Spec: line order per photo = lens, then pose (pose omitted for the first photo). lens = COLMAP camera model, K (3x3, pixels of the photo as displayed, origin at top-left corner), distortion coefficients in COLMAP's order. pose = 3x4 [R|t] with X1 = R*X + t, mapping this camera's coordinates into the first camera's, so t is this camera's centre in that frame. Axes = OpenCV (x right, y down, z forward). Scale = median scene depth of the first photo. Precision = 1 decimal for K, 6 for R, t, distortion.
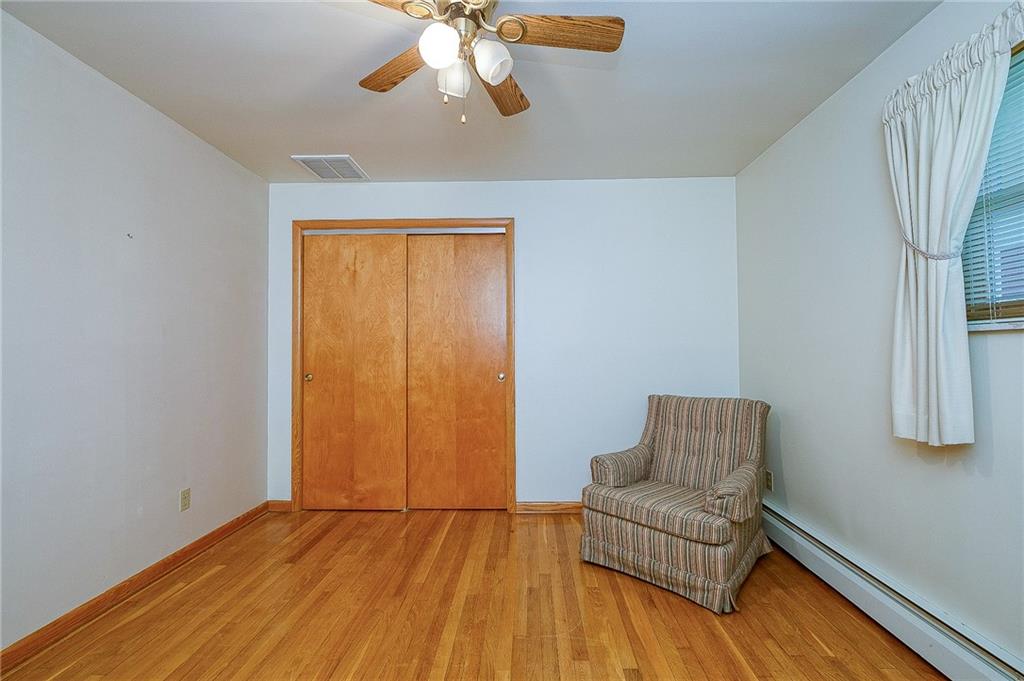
lens RADIAL K [[454.5, 0, 517.6], [0, 454.5, 345.4], [0, 0, 1]] dist [-0.006455, -0.000394]
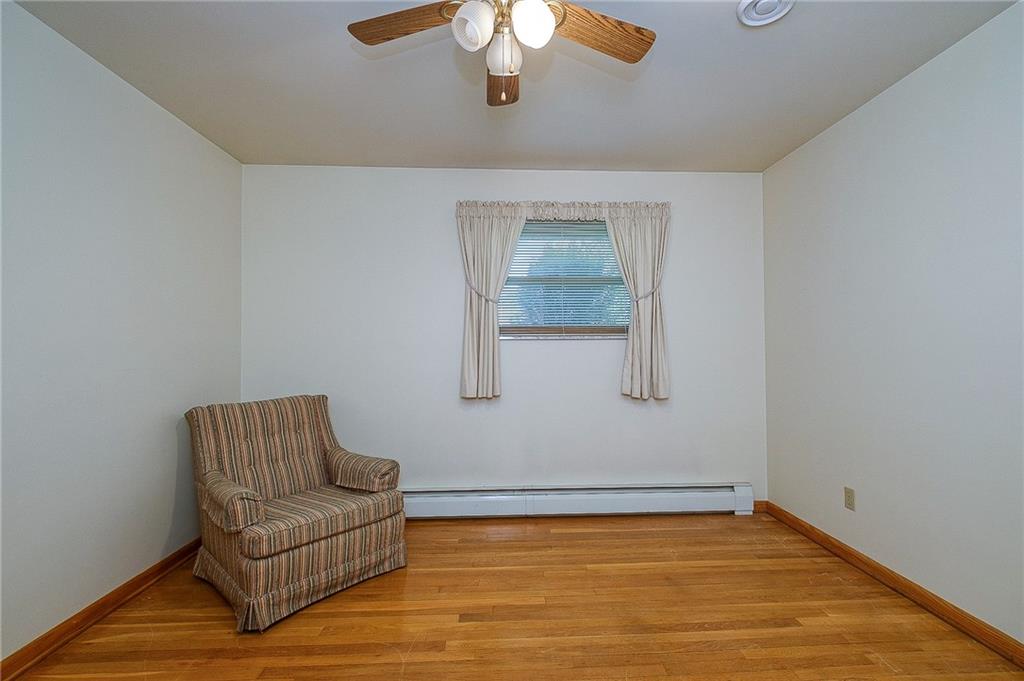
lens RADIAL K [[454.5, 0, 518.6], [0, 454.5, 339.6], [0, 0, 1]] dist [-0.006455, -0.000394]
pose [[-0.094085, 0.015550, 0.995443, -0.724941], [-0.001610, 0.999874, -0.015772, 0.004660], [-0.995563, -0.003087, -0.094048, 0.728906]]
